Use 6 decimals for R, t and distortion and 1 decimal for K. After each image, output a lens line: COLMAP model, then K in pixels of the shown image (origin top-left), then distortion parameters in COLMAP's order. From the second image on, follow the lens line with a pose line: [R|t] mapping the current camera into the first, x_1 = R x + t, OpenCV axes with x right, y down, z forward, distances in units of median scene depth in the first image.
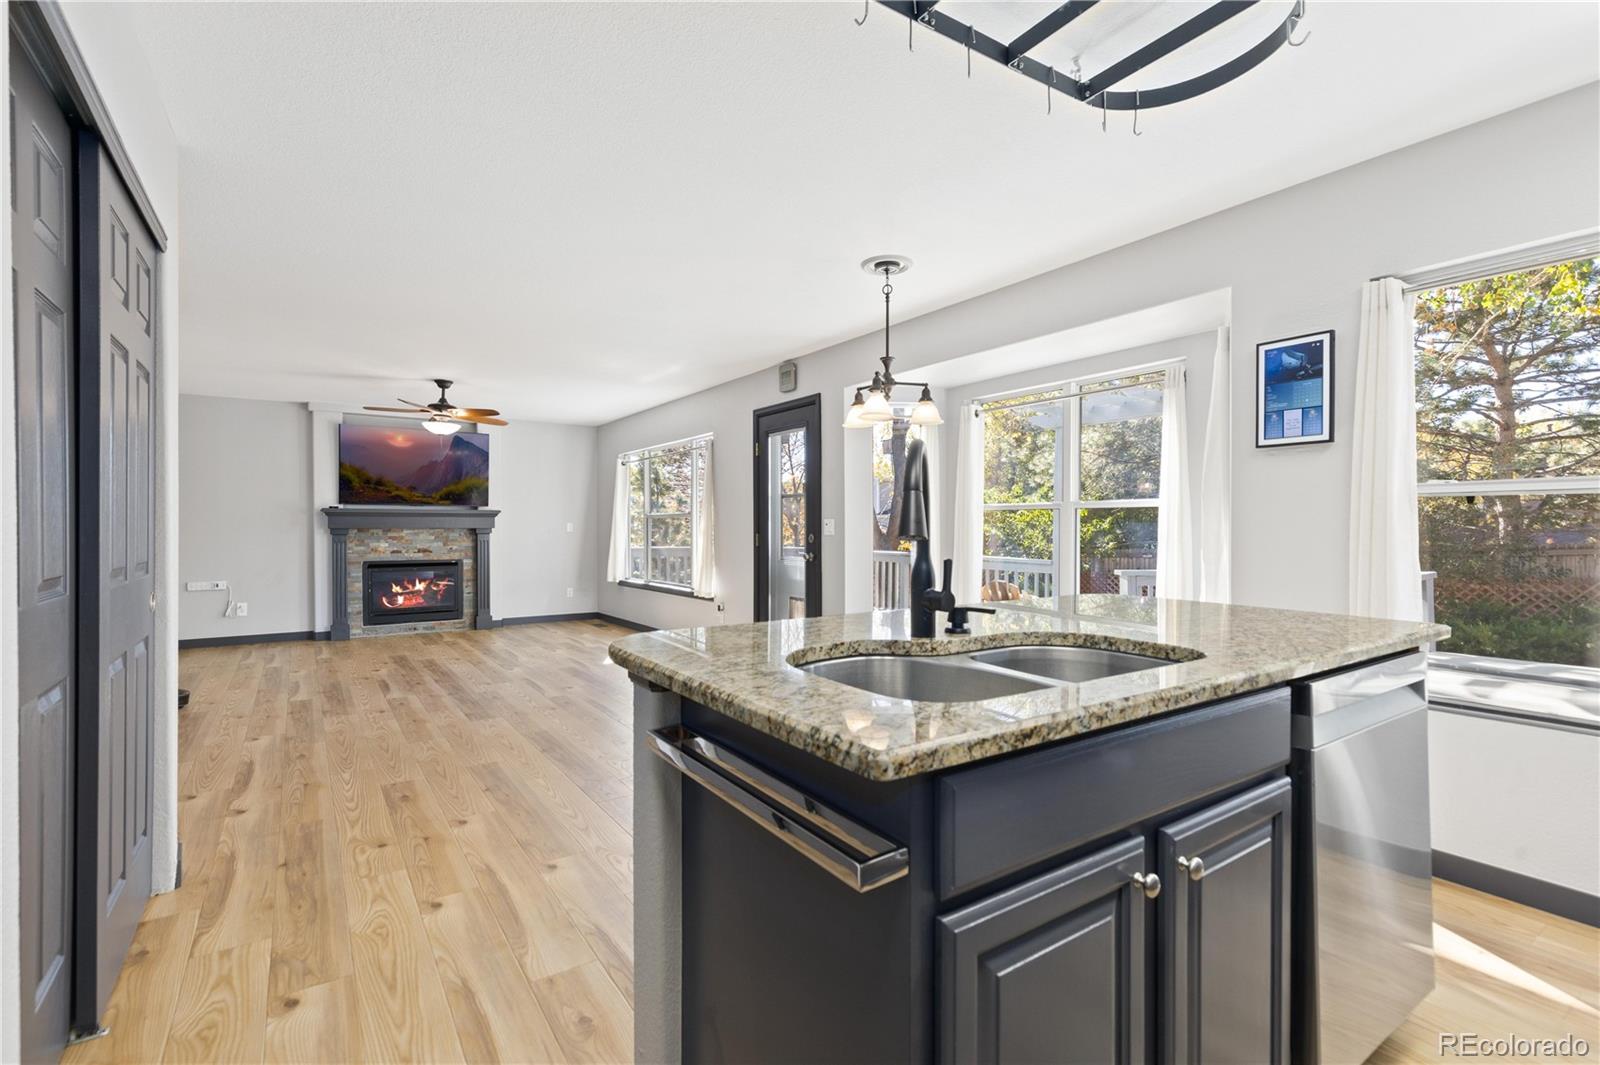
lens RADIAL K [[732.7, 0, 788.7], [0, 732.7, 535.4], [0, 0, 1]] dist [0.014087, -0.003169]
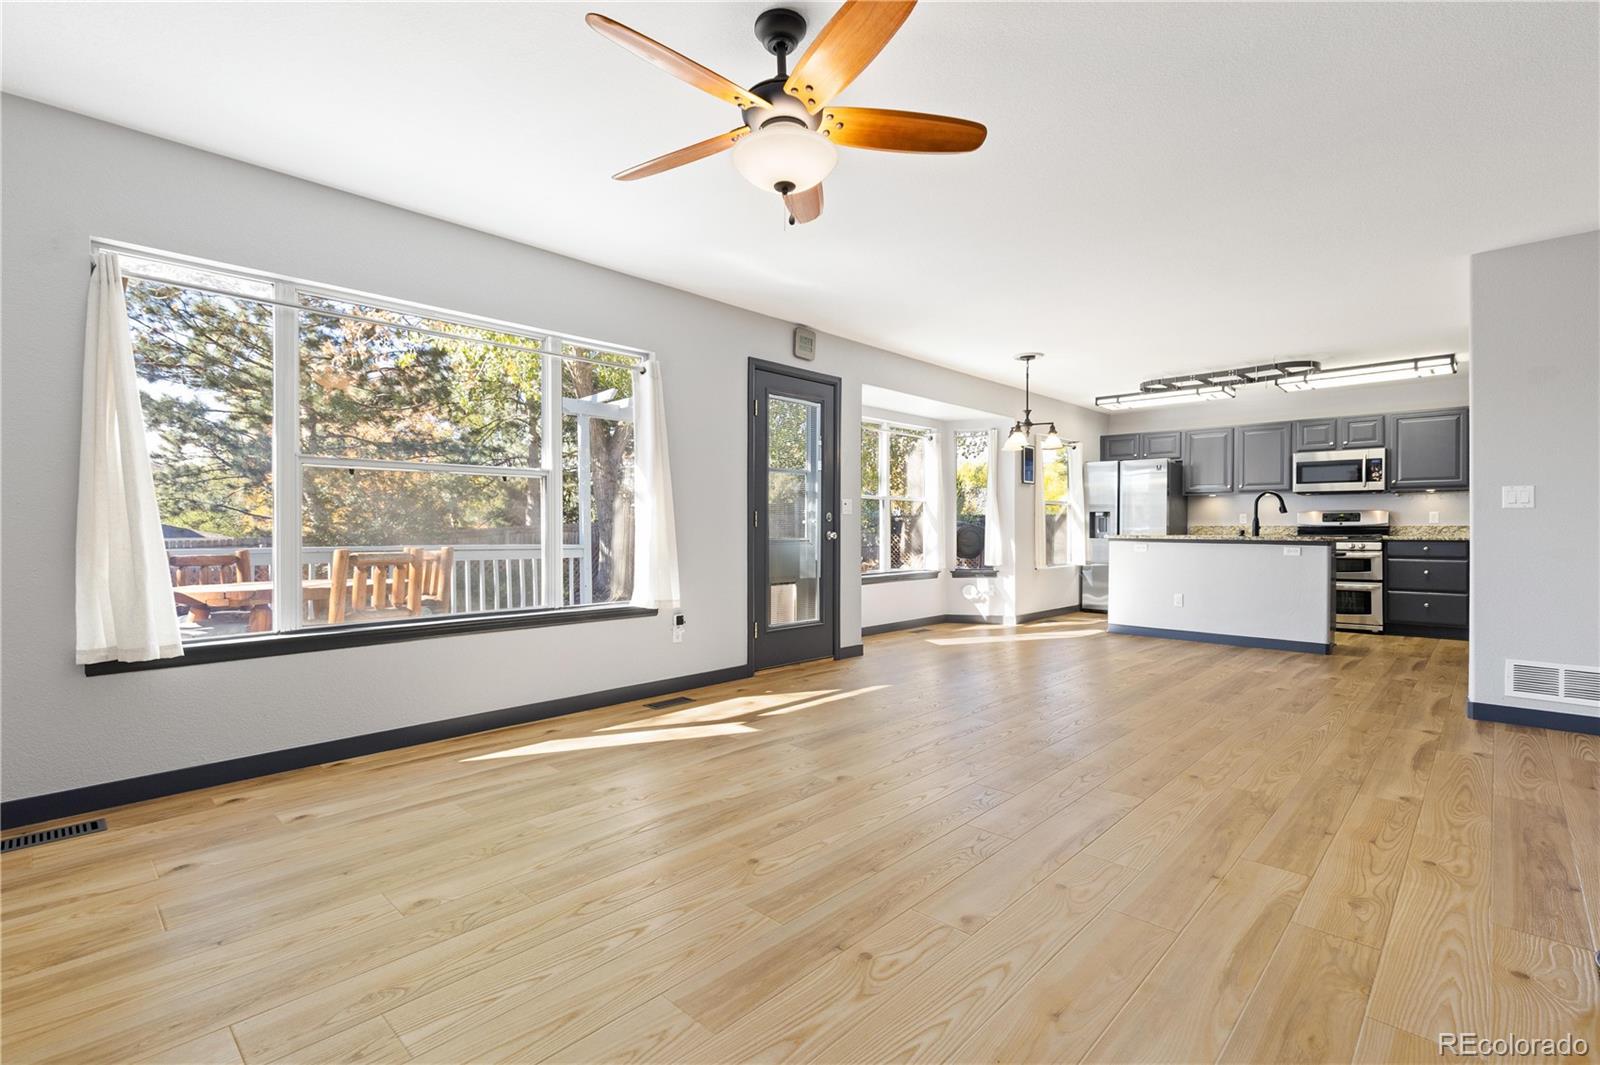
lens RADIAL K [[732.7, 0, 798.8], [0, 732.7, 531.6], [0, 0, 1]] dist [0.014087, -0.003169]
pose [[-0.223513, -0.004353, 0.974691, -0.653322], [0.008271, 0.999946, 0.006363, 0.012415], [-0.974666, 0.009484, -0.223465, 0.878002]]
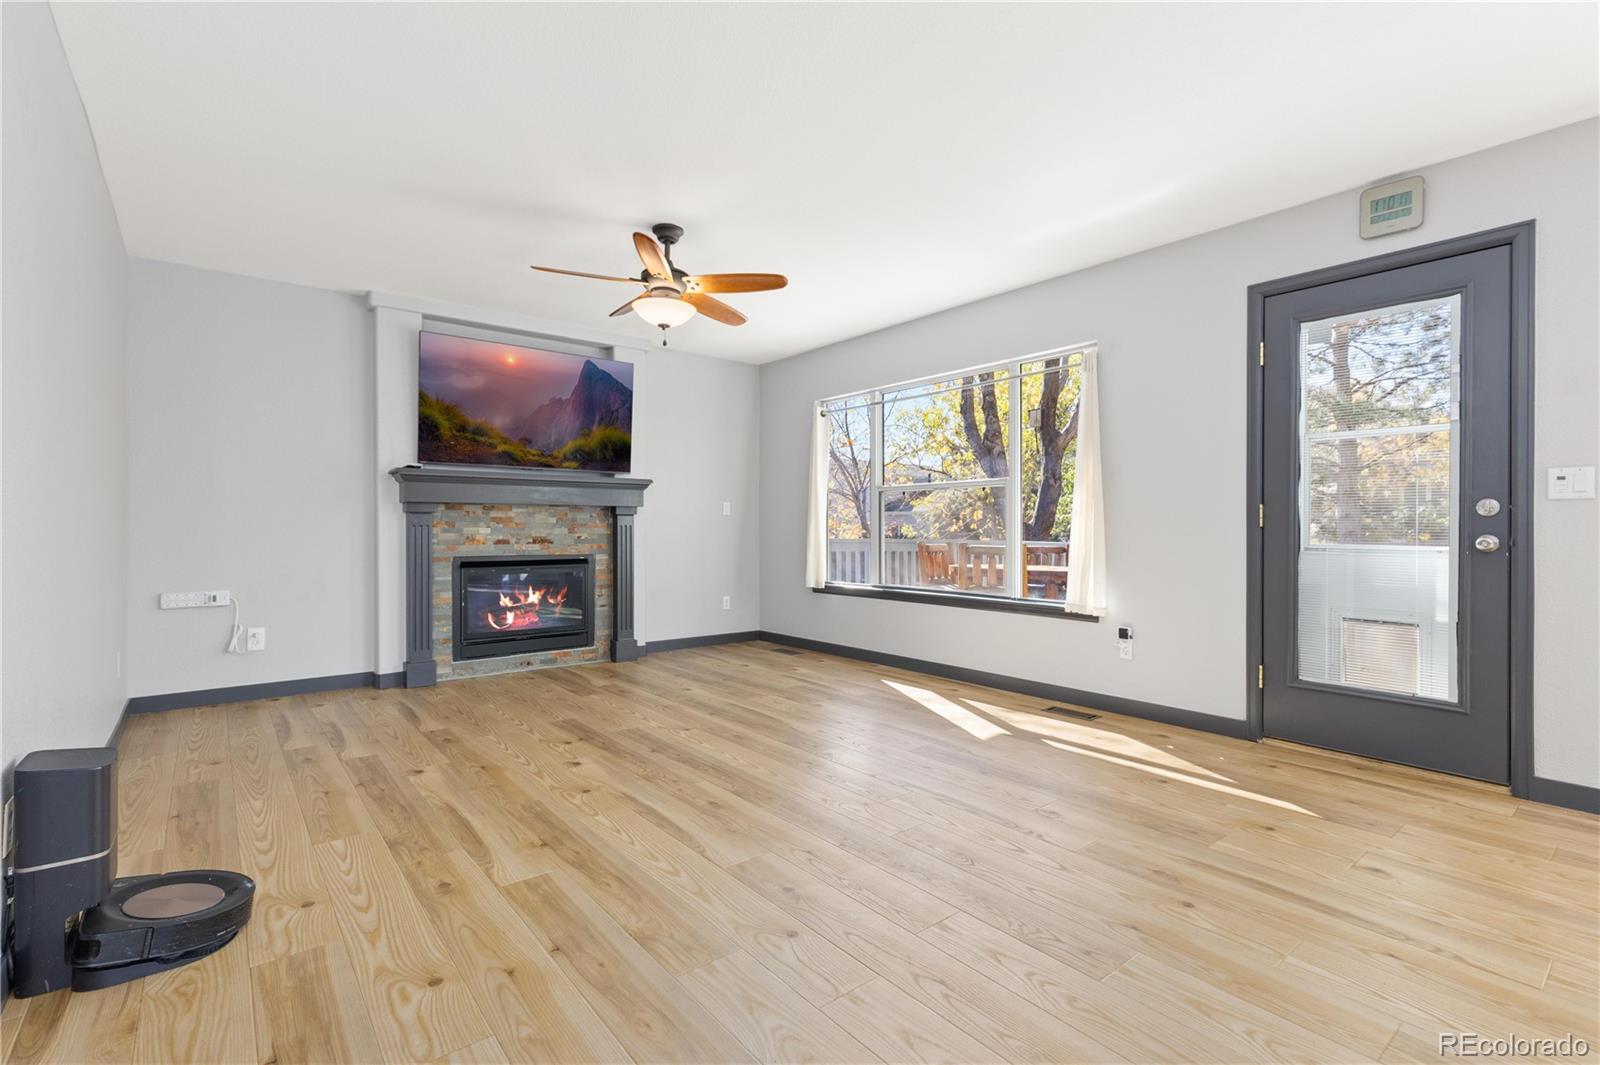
lens RADIAL K [[732.7, 0, 794.5], [0, 732.7, 528.7], [0, 0, 1]] dist [0.014087, -0.003169]
pose [[0.996270, 0.001937, 0.086269, -0.347881], [-0.001172, 0.999960, -0.008916, 0.016940], [-0.086282, 0.008782, 0.996232, 0.361382]]
